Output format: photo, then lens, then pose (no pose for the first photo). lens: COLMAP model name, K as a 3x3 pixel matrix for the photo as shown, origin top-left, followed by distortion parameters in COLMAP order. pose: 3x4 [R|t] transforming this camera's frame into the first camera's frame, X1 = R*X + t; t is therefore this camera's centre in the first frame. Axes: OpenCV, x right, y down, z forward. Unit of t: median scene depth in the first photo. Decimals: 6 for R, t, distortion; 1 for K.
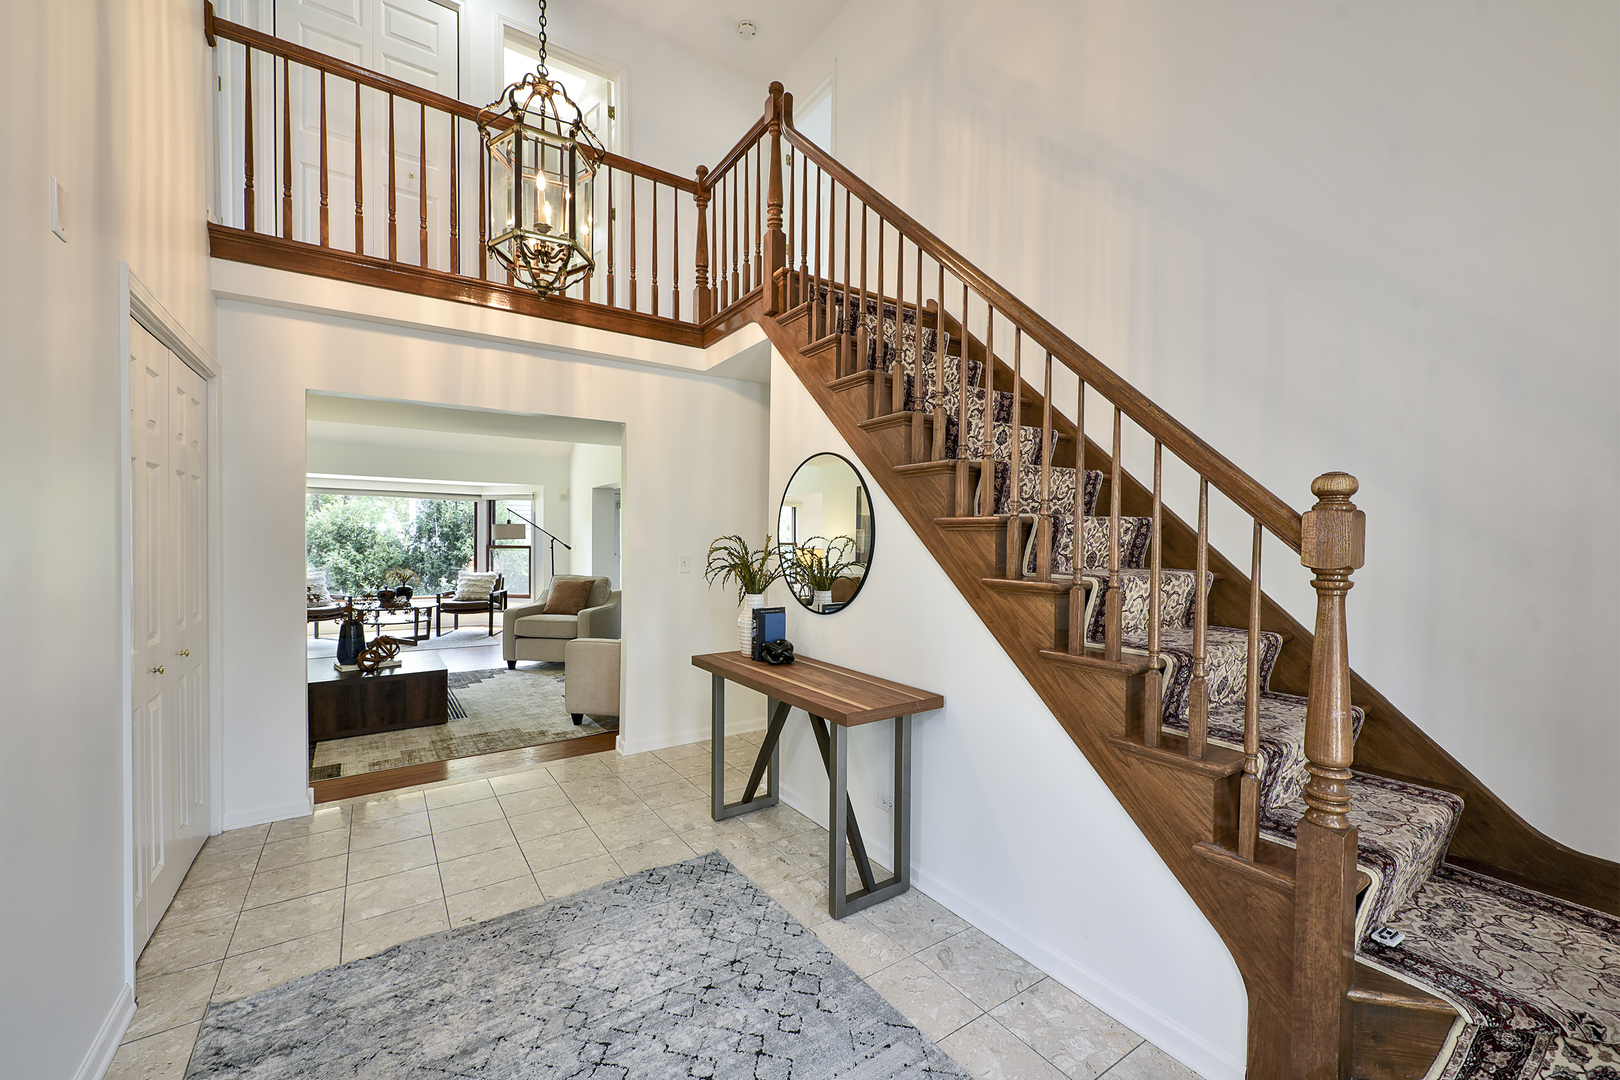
lens RADIAL K [[641.3, 0, 800.5], [0, 641.3, 542.0], [0, 0, 1]] dist [0.002250, 0.000234]
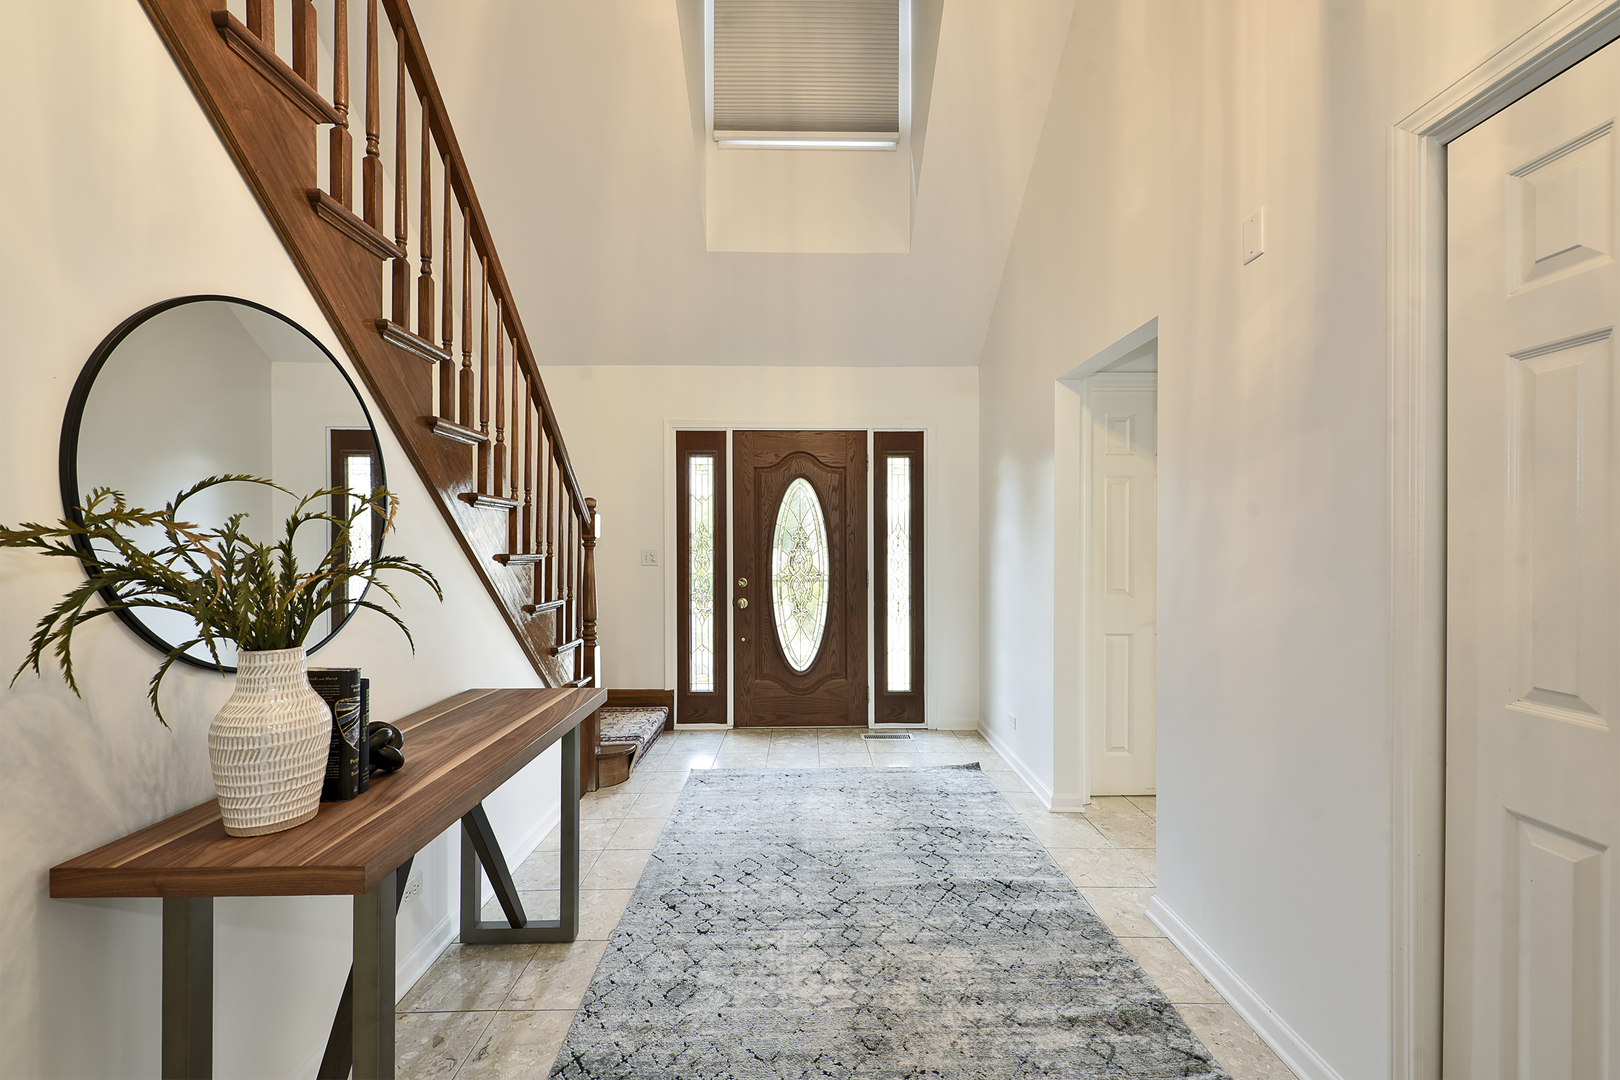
lens RADIAL K [[641.3, 0, 816.4], [0, 641.3, 544.4], [0, 0, 1]] dist [0.002250, 0.000234]
pose [[-0.842358, -0.009077, 0.538843, -0.848209], [0.002256, 0.999790, 0.020370, 0.014529], [-0.538914, 0.018375, -0.842160, 1.854529]]
